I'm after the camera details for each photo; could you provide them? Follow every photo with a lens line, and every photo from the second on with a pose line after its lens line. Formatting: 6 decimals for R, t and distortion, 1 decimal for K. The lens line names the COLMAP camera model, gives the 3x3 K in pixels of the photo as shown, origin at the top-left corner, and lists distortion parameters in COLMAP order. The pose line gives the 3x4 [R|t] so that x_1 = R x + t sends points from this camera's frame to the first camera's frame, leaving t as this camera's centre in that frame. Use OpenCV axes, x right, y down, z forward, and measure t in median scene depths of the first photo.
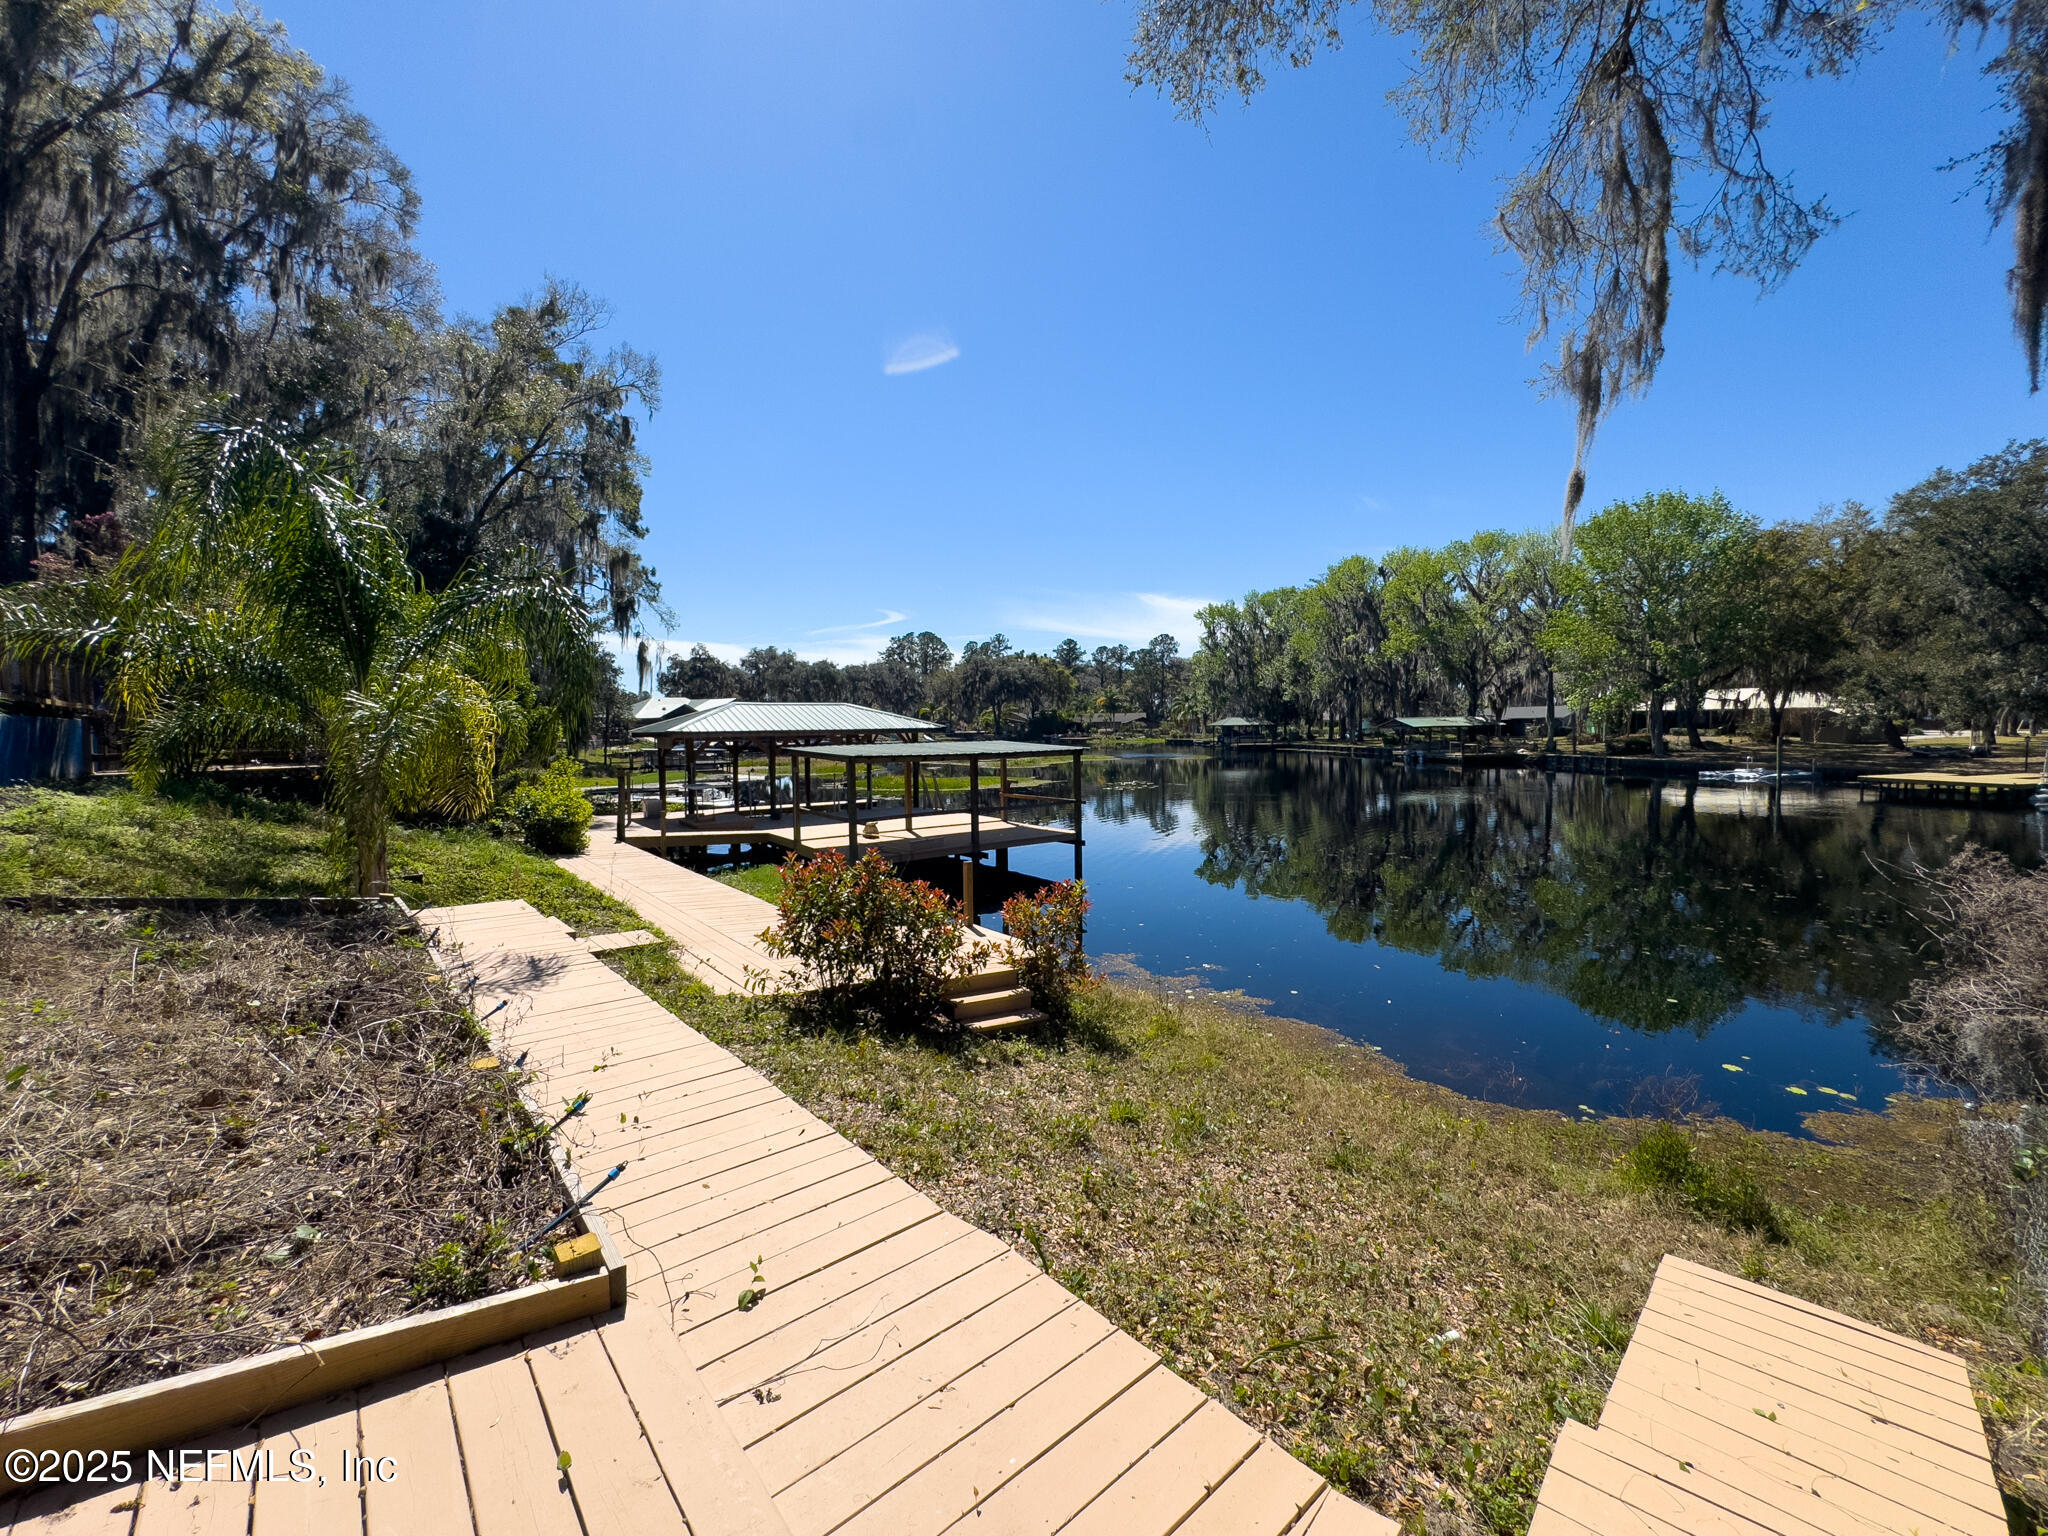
lens RADIAL K [[806.7, 0, 1038.3], [0, 806.7, 765.3], [0, 0, 1]] dist [-0.020867, -0.000194]
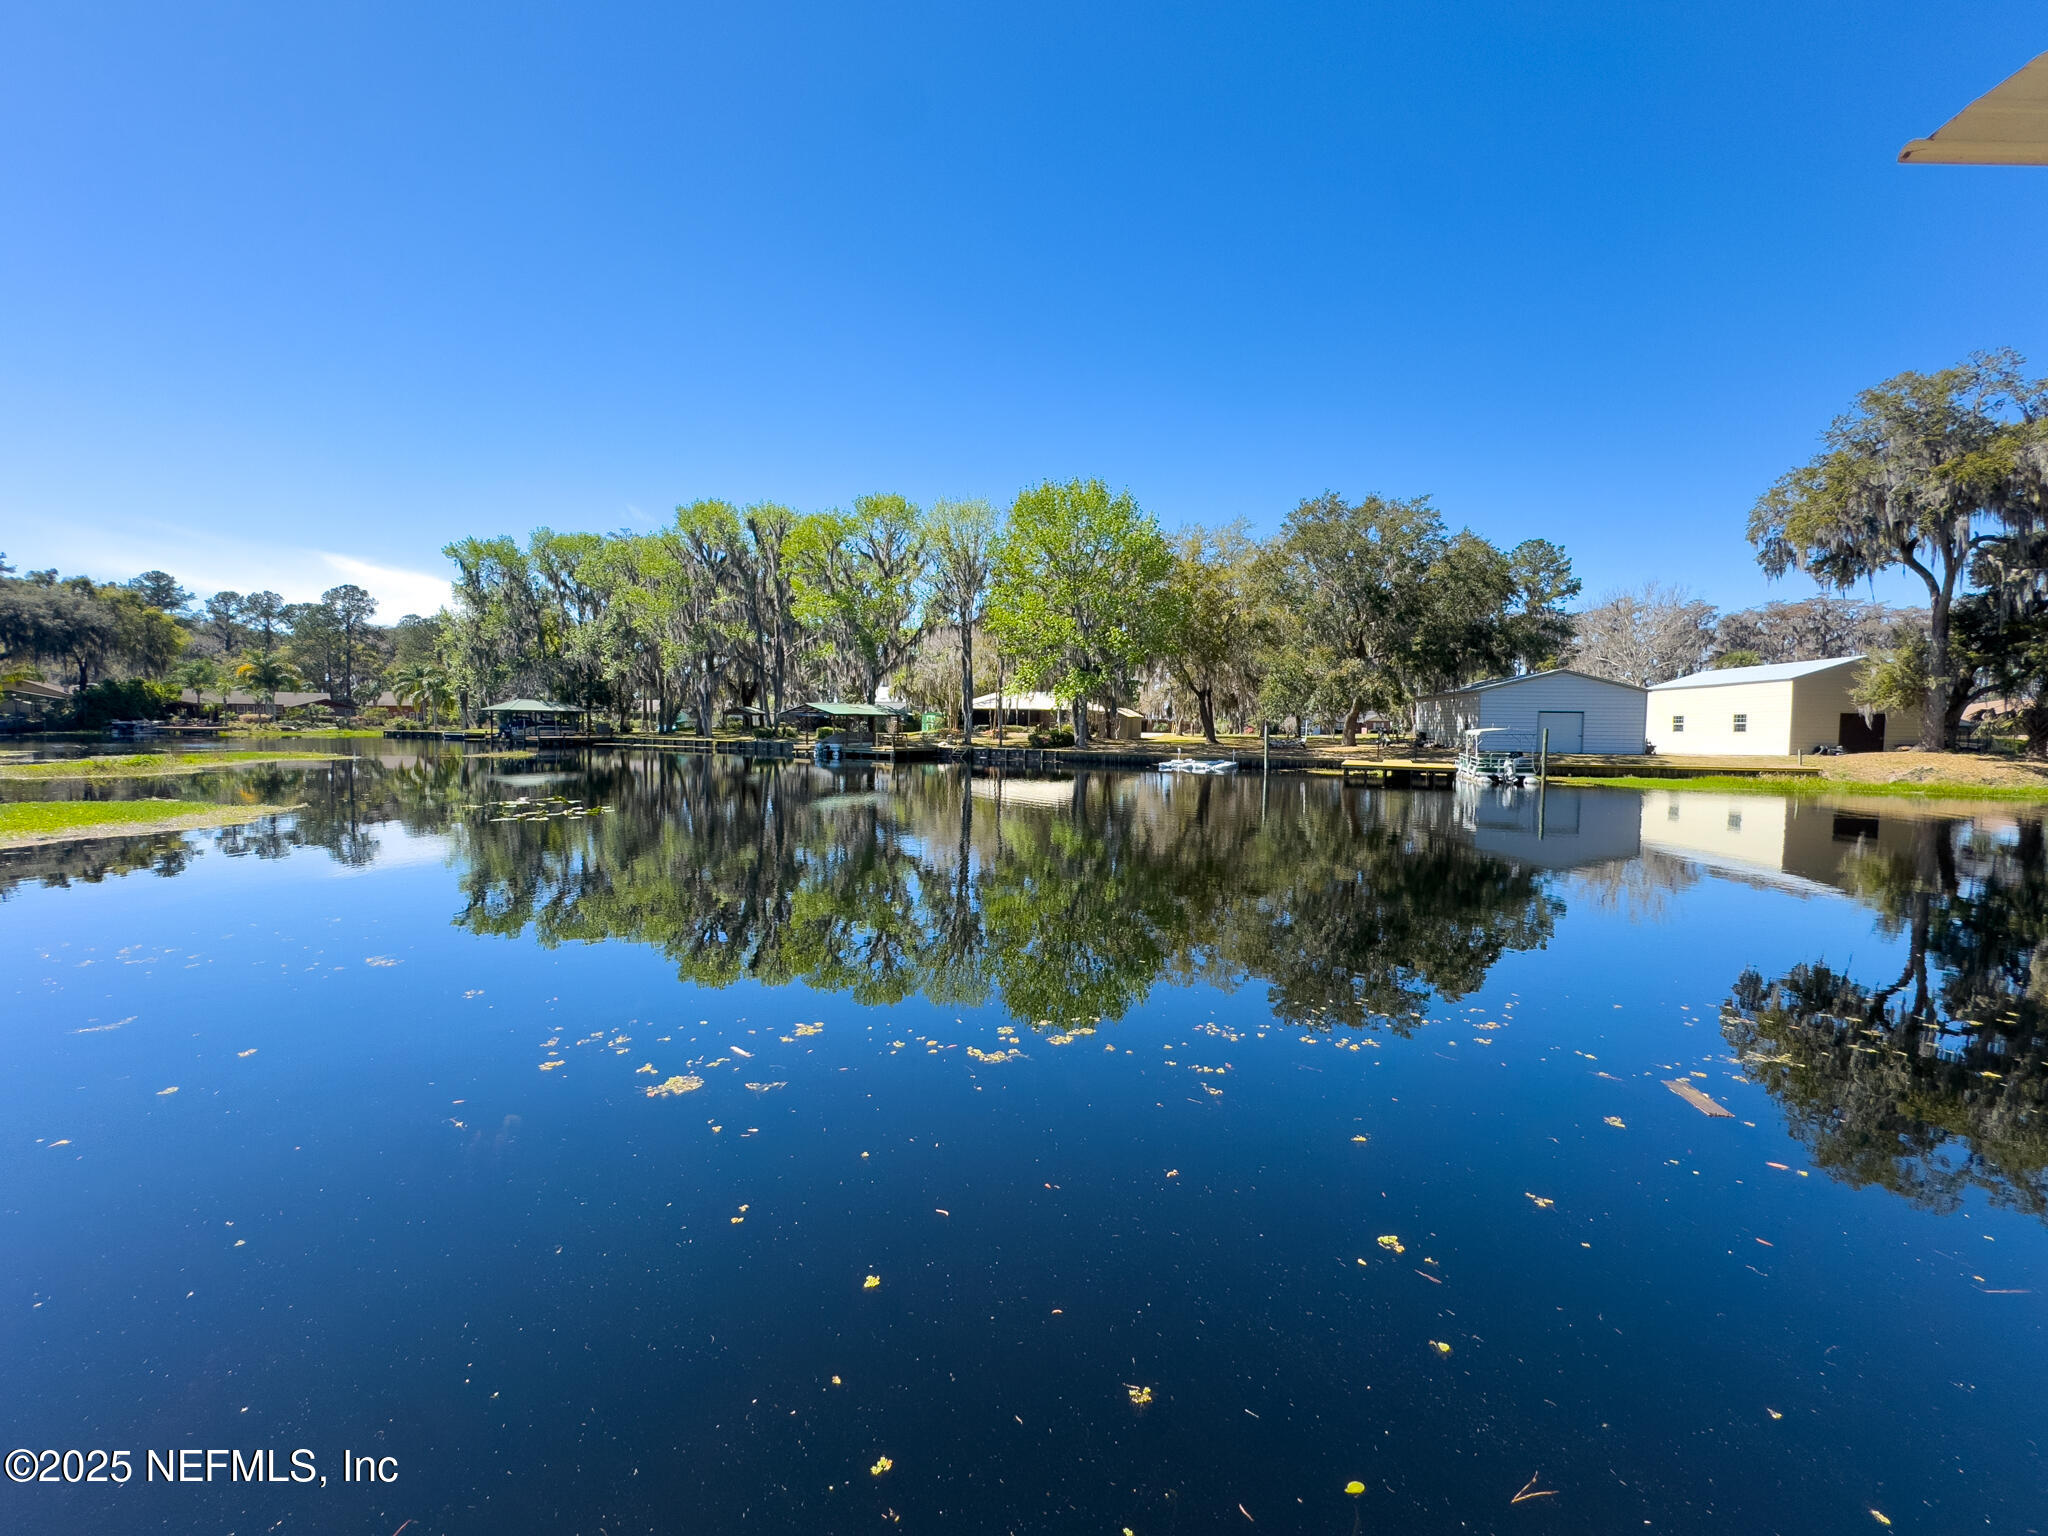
lens RADIAL K [[806.7, 0, 1056.9], [0, 806.7, 777.9], [0, 0, 1]] dist [-0.020867, -0.000194]
pose [[0.620260, -0.022989, 0.784060, -0.018090], [0.013296, 0.999735, 0.018794, 0.002338], [-0.784284, -0.001232, 0.620401, 0.169986]]
